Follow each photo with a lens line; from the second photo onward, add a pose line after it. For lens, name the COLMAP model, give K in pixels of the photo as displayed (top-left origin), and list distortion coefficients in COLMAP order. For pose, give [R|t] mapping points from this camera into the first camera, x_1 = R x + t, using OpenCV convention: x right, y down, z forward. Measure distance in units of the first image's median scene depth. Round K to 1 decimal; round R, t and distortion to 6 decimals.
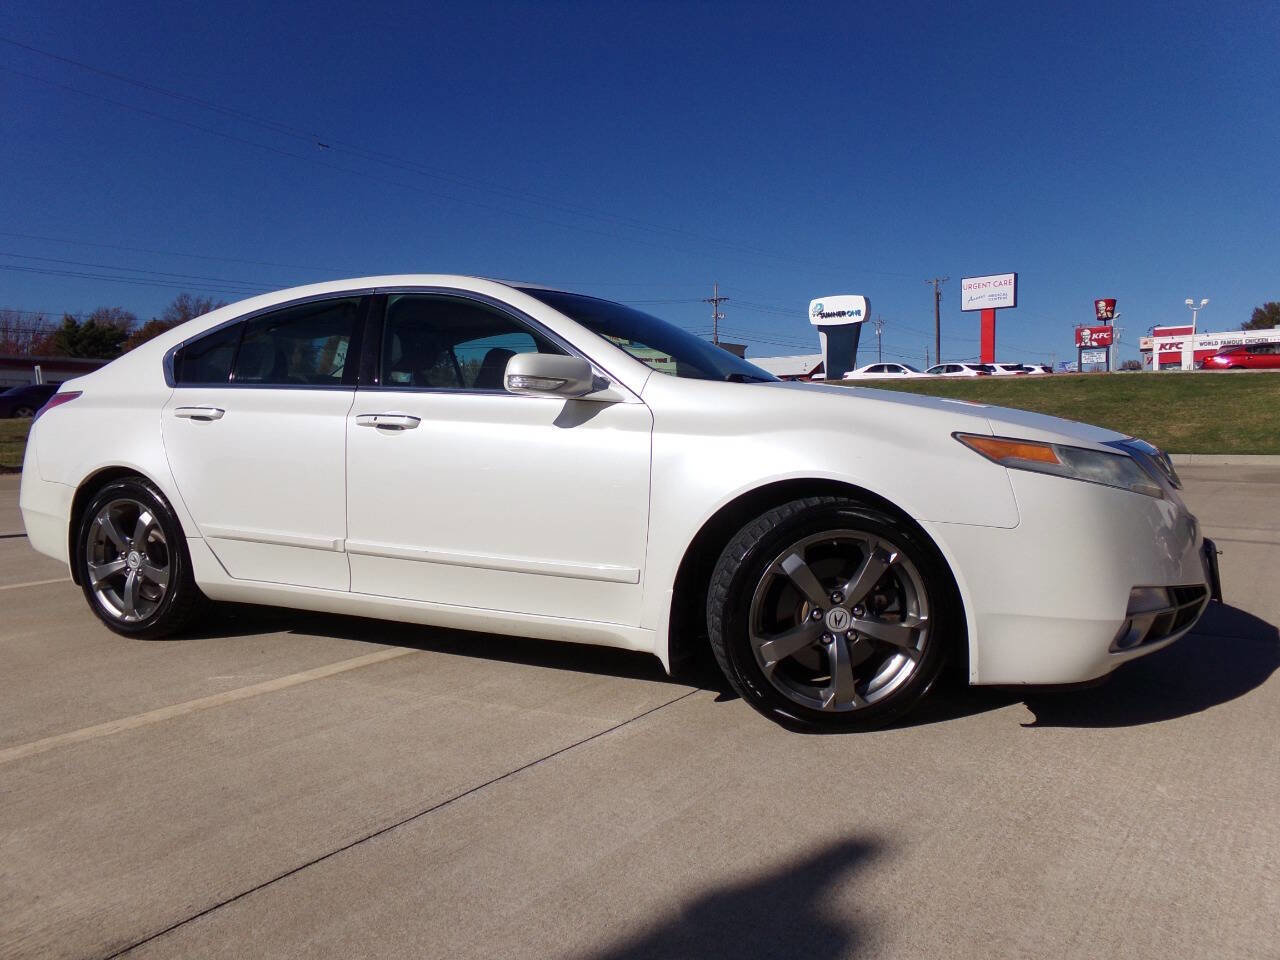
lens RADIAL K [[870.4, 0, 639.1], [0, 870.4, 487.6], [0, 0, 1]] dist [-0.005337, 0.025024]
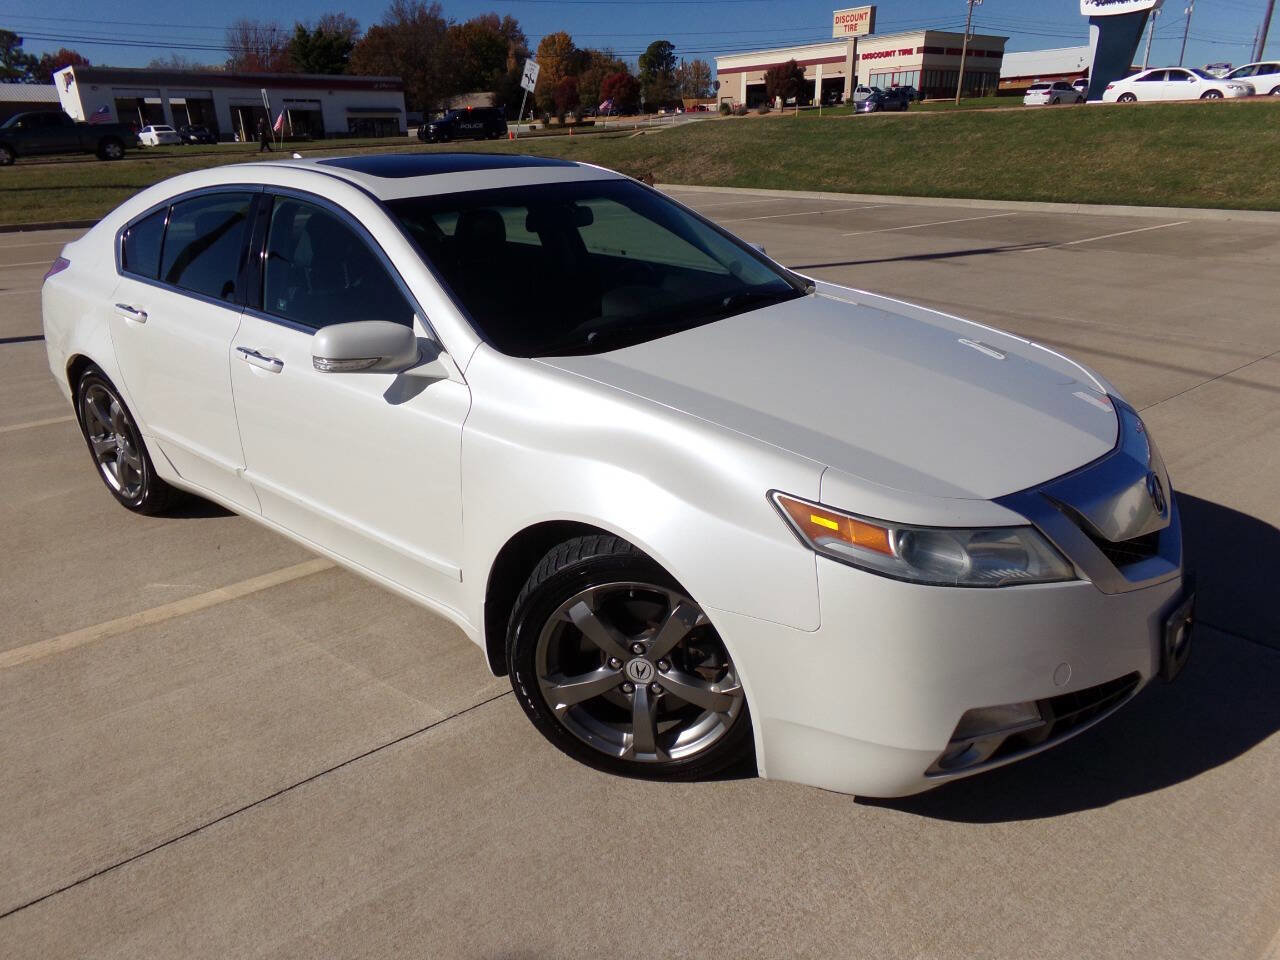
lens RADIAL K [[870.4, 0, 635.2], [0, 870.4, 486.3], [0, 0, 1]] dist [-0.005337, 0.025024]
pose [[0.968968, 0.086363, -0.231607, 0.381906], [-0.011344, 0.951528, 0.307352, -0.274080], [0.246925, -0.295187, 0.922980, 0.226016]]
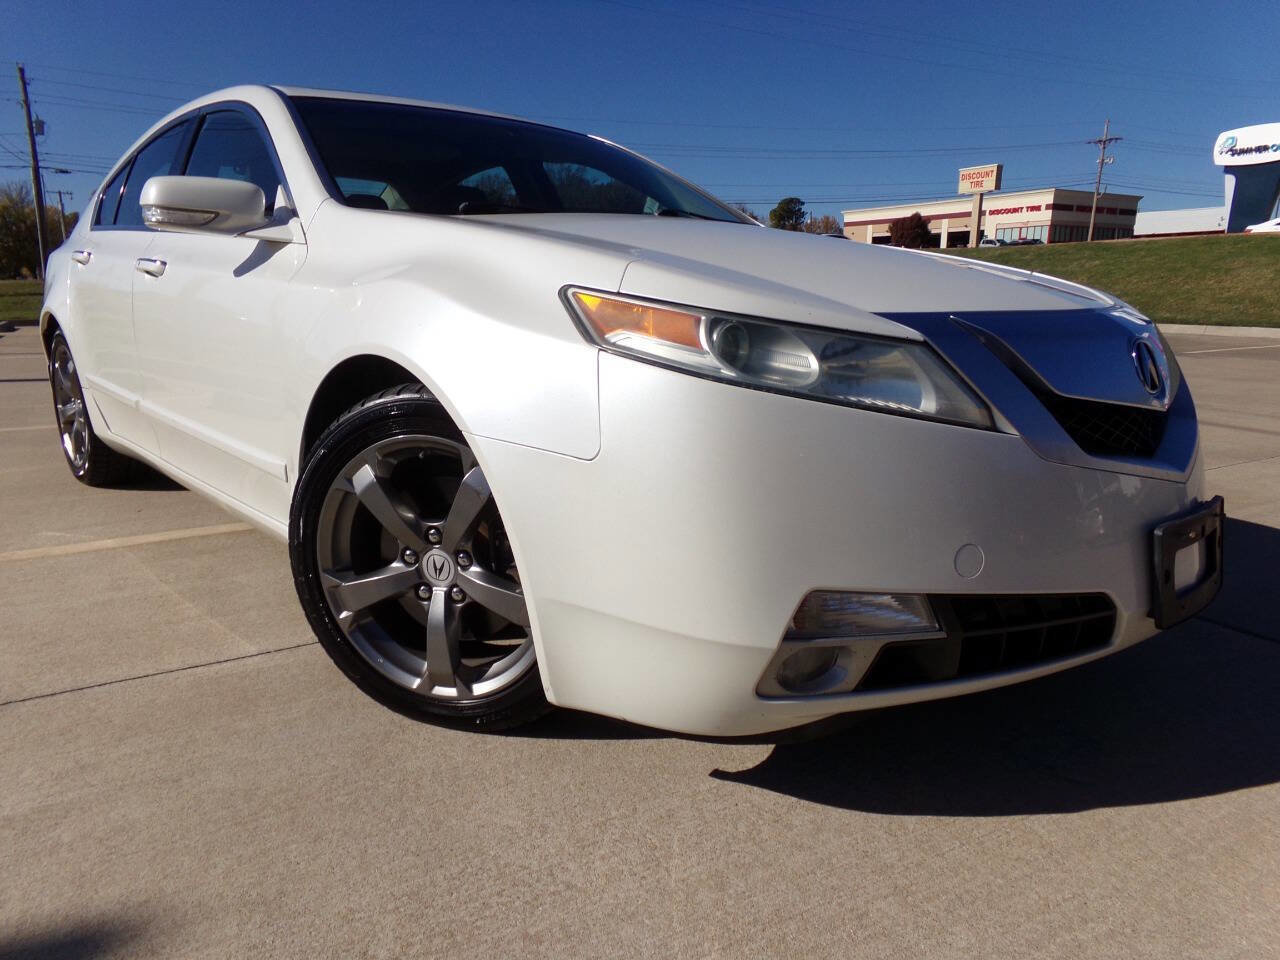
lens RADIAL K [[870.4, 0, 640.1], [0, 870.4, 486.6], [0, 0, 1]] dist [-0.005337, 0.025024]
pose [[0.925723, 0.101075, -0.364447, 0.570183], [-0.044280, 0.985966, 0.160969, -0.024949], [0.375602, -0.132875, 0.917206, 0.415500]]
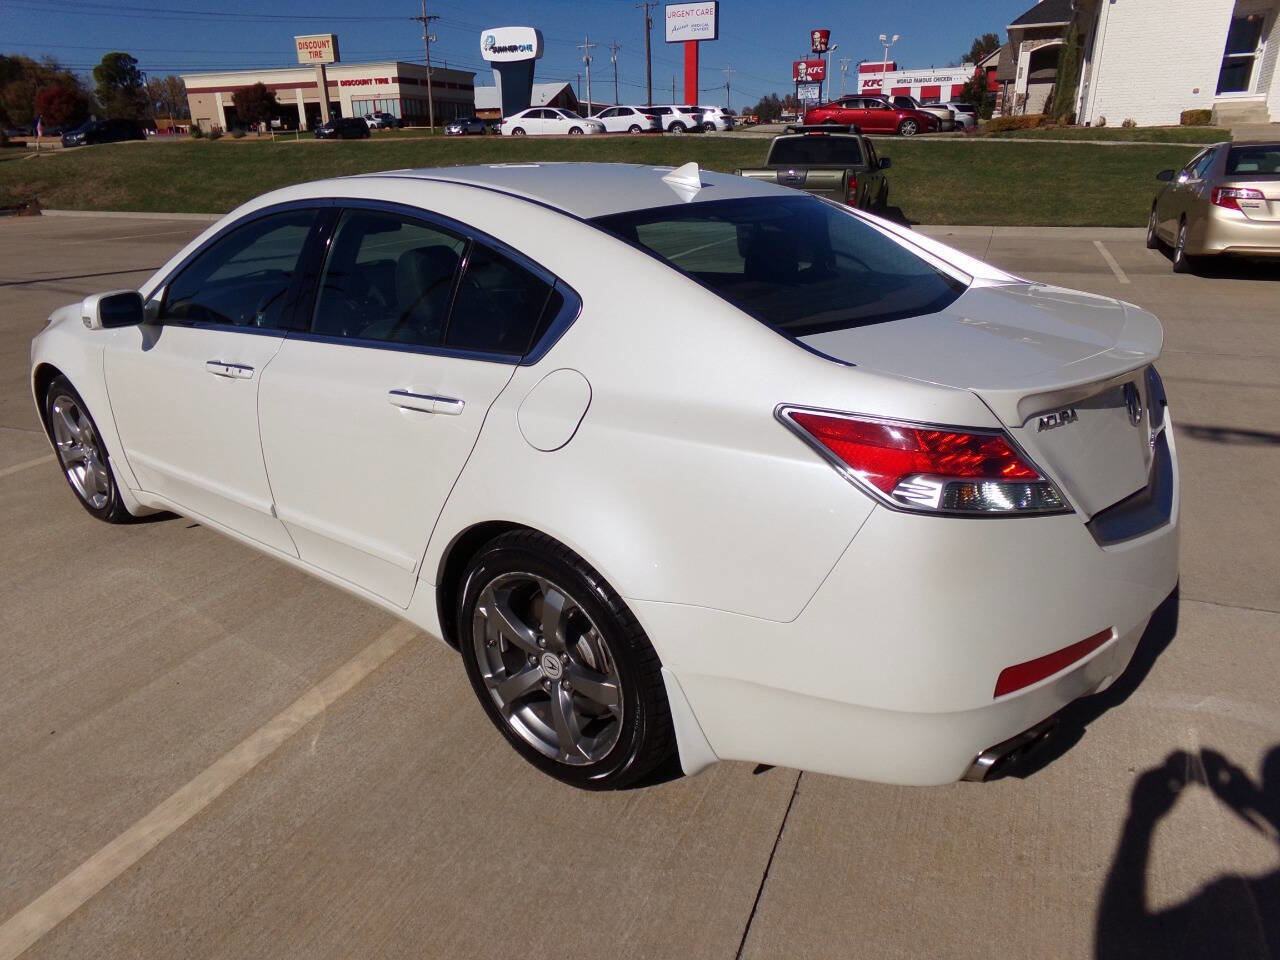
lens RADIAL K [[870.4, 0, 640.5], [0, 870.4, 482.9], [0, 0, 1]] dist [-0.005337, 0.025024]
pose [[0.965924, -0.094703, 0.240879, 1.678597], [0.023260, 0.958653, 0.283626, -0.204605], [-0.257780, -0.268359, 0.928188, -0.818516]]
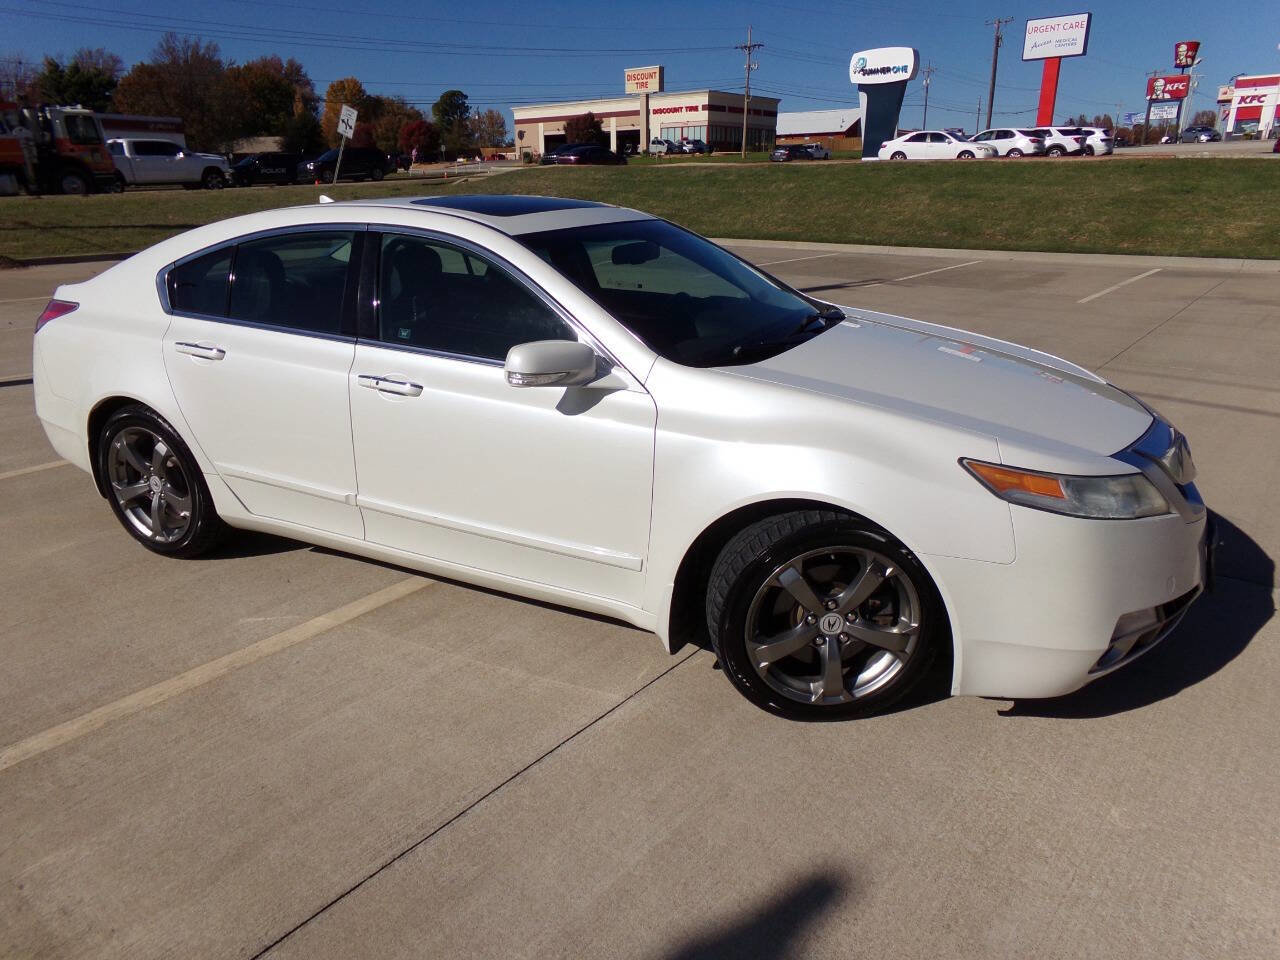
lens RADIAL K [[870.4, 0, 638.8], [0, 870.4, 485.7], [0, 0, 1]] dist [-0.005337, 0.025024]
pose [[0.999643, 0.011606, -0.024086, 0.020542], [-0.004985, 0.965980, 0.258569, -0.256071], [0.026268, -0.258356, 0.965693, 0.031021]]
